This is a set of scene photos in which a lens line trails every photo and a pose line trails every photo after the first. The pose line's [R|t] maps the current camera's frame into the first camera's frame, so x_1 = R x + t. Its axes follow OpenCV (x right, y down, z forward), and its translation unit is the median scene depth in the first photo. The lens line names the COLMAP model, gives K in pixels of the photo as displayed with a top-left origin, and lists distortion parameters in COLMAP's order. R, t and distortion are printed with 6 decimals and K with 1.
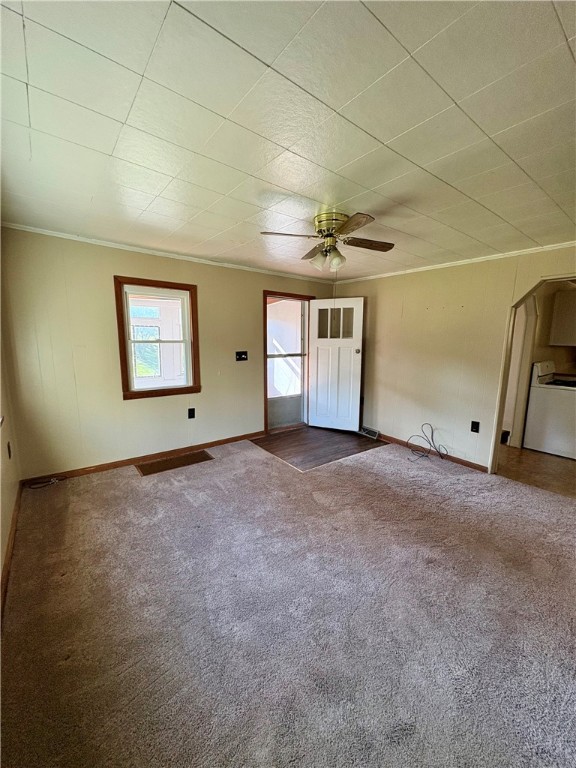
lens RADIAL K [[306.1, 0, 288.0], [0, 306.1, 384.0], [0, 0, 1]] dist [0.000429, 0.000141]
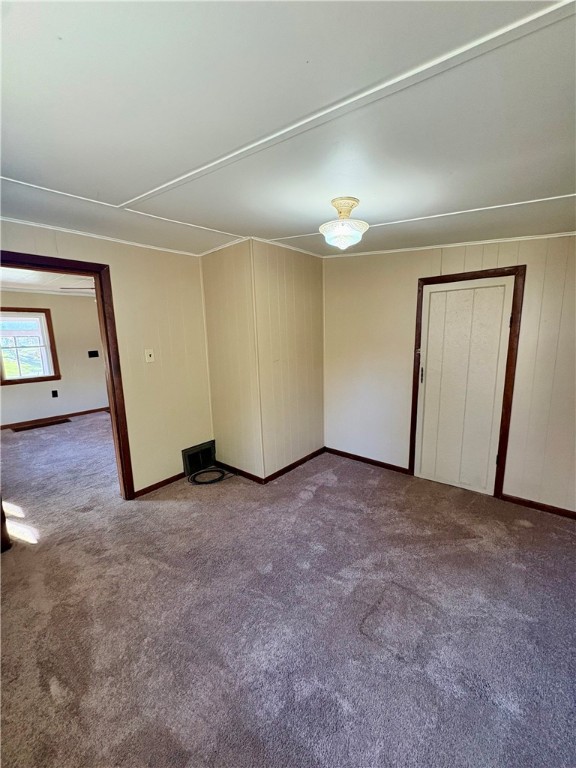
lens RADIAL K [[306.1, 0, 288.0], [0, 306.1, 384.0], [0, 0, 1]] dist [0.000429, 0.000141]
pose [[0.980730, -0.071207, 0.181929, 0.560126], [0.071553, 0.997426, 0.004667, 0.128575], [-0.181793, 0.008441, 0.983301, -0.713284]]
